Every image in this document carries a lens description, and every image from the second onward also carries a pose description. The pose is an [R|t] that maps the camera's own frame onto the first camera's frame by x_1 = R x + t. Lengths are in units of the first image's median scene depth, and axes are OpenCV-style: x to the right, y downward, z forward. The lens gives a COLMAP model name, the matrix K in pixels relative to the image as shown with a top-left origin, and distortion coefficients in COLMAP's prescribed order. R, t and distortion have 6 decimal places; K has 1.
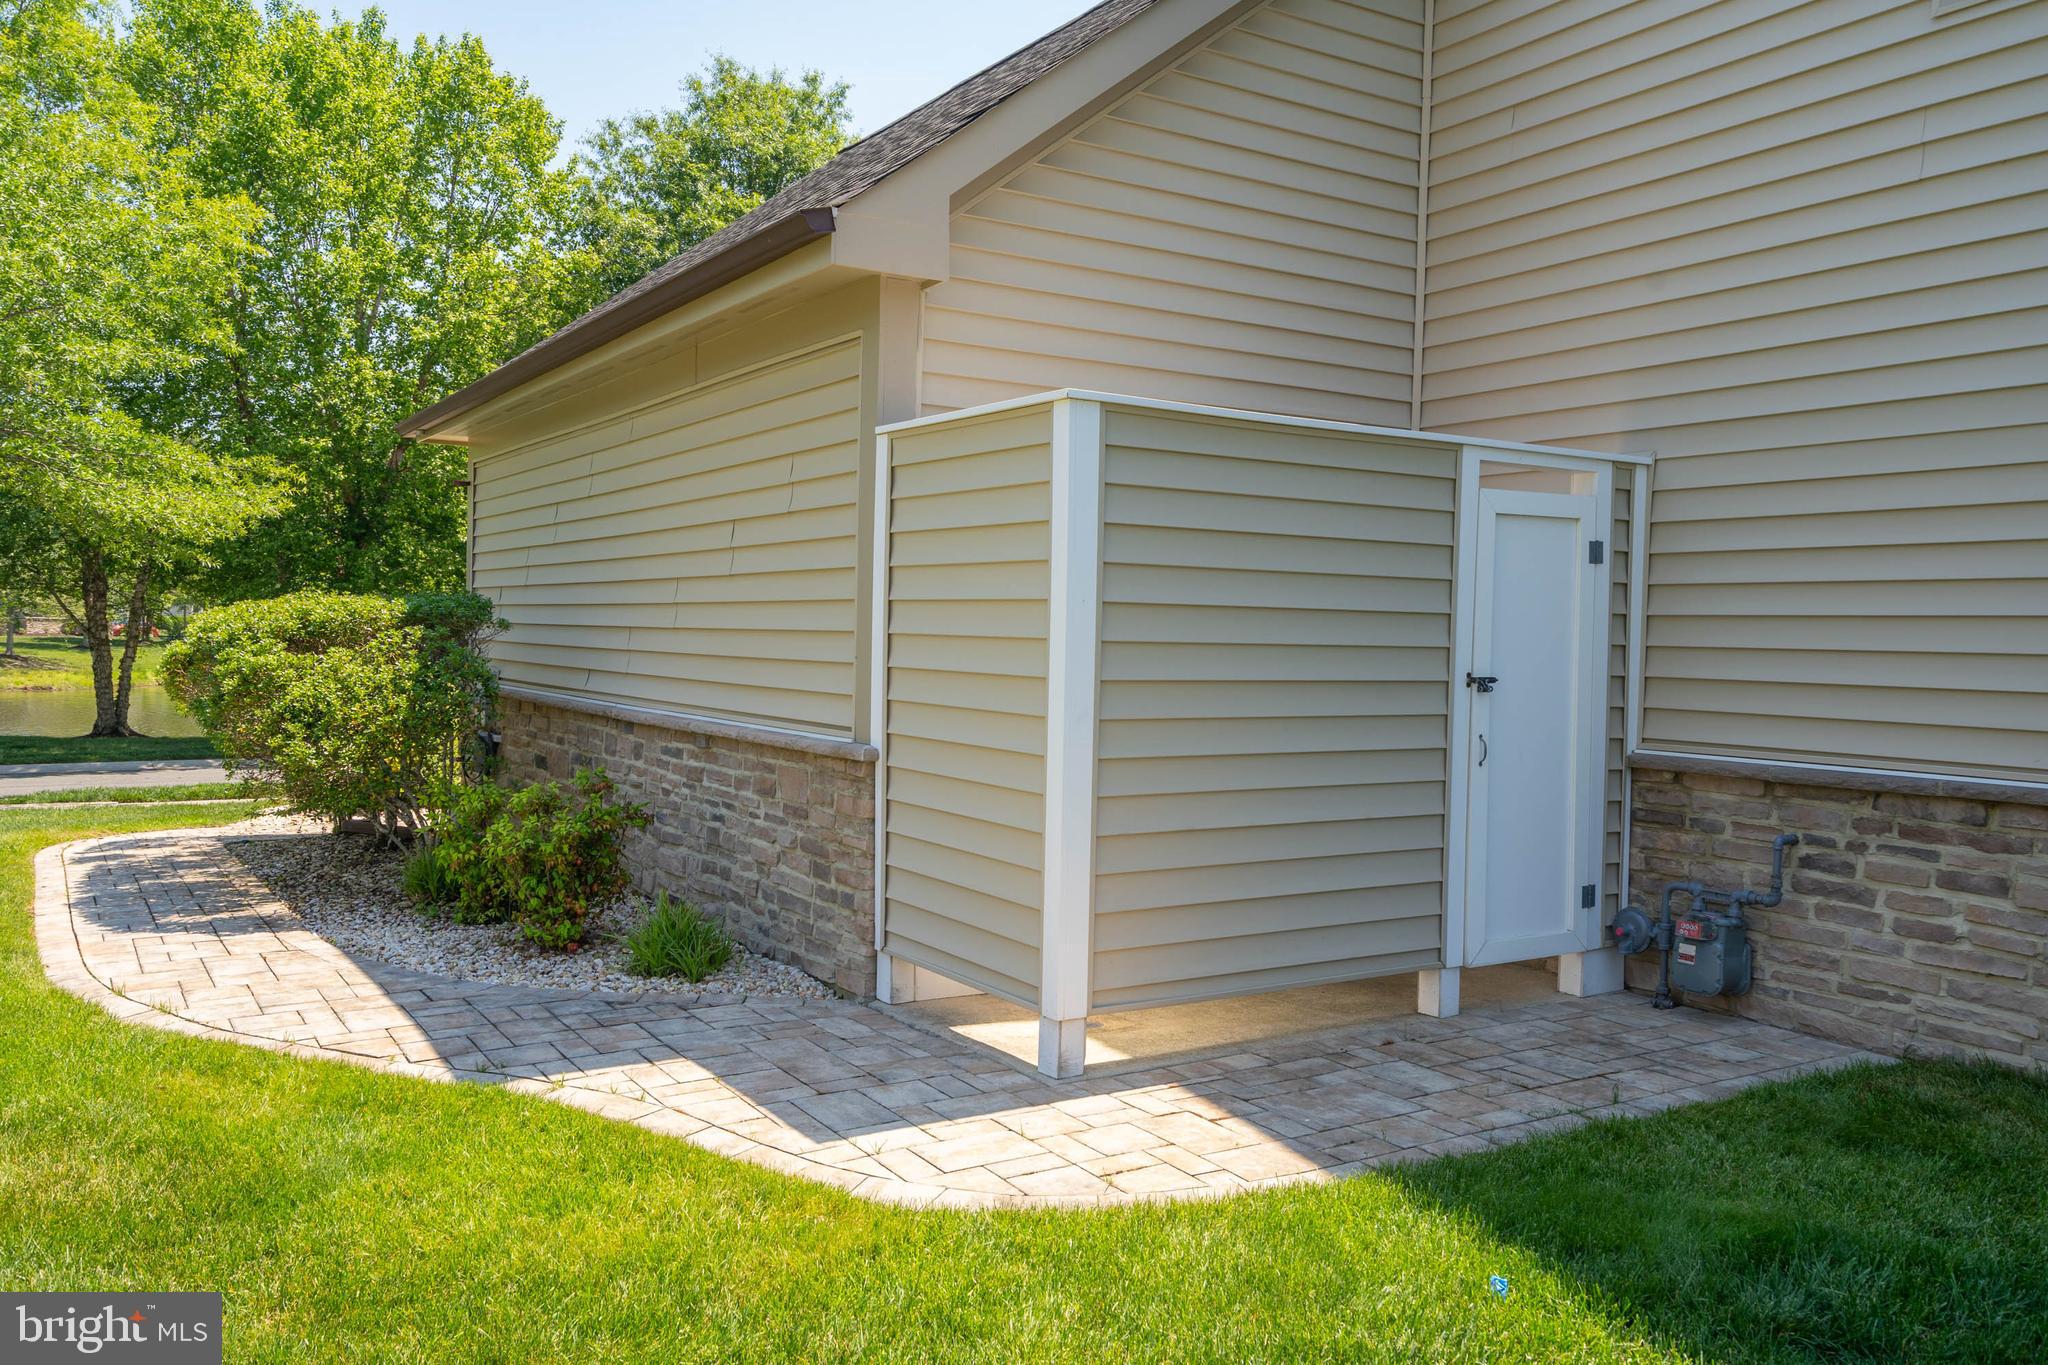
lens RADIAL K [[1596.3, 0, 1018.9], [0, 1596.3, 697.9], [0, 0, 1]] dist [-0.001170, 0.002745]
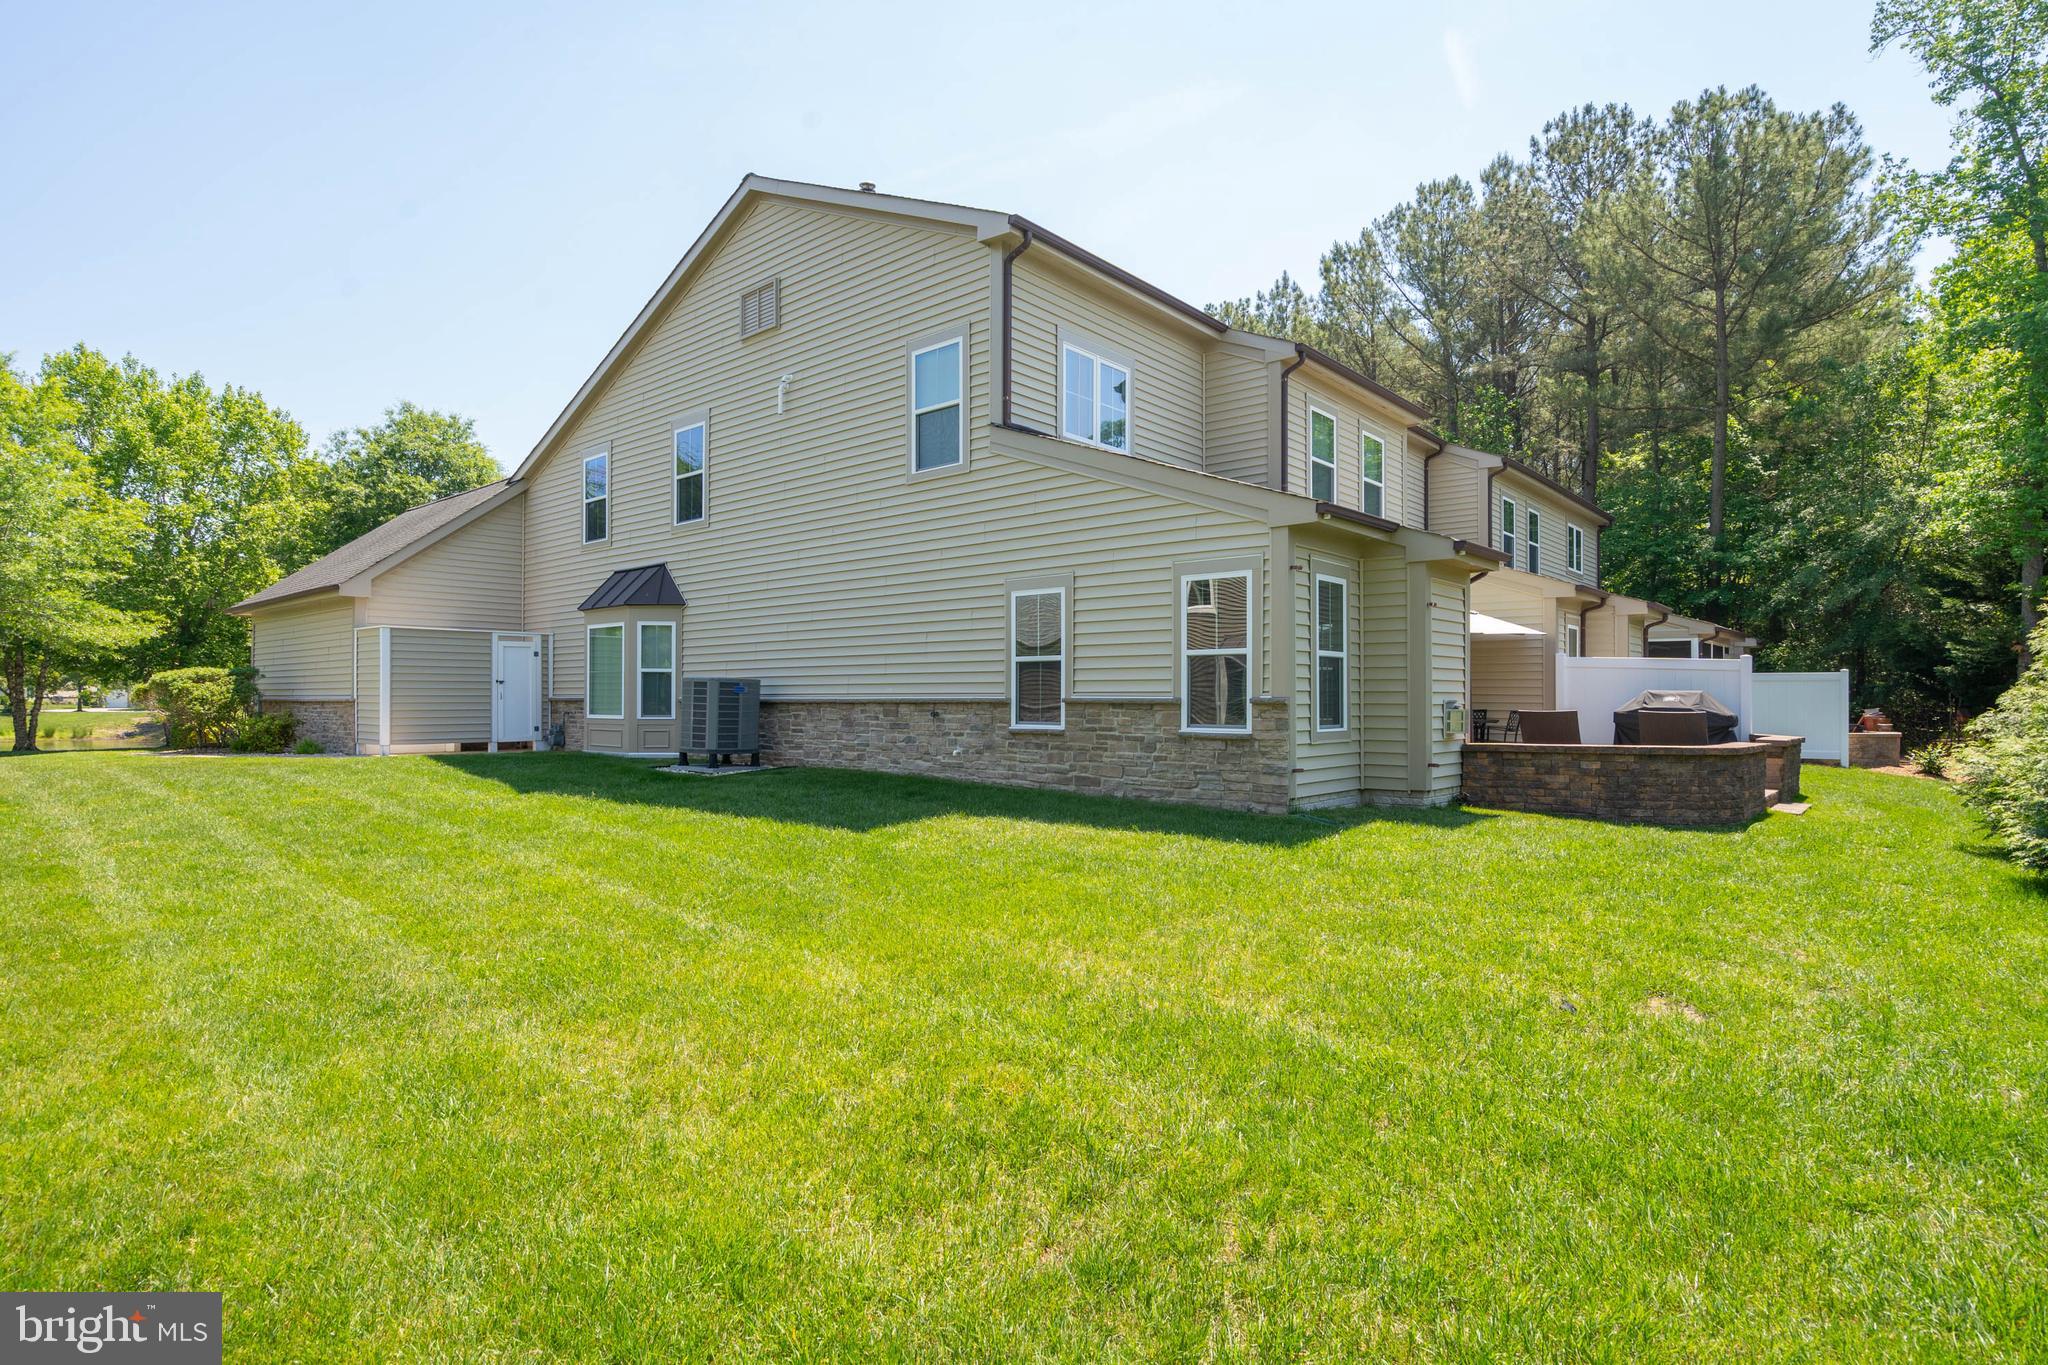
lens RADIAL K [[1051.5, 0, 1028.4], [0, 1051.5, 694.1], [0, 0, 1]] dist [0.006351, -0.000023]
pose [[0.955711, -0.018099, 0.293749, 0.295138], [0.030868, 0.998767, -0.038891, 0.066855], [-0.292682, 0.046236, 0.955091, -0.833505]]
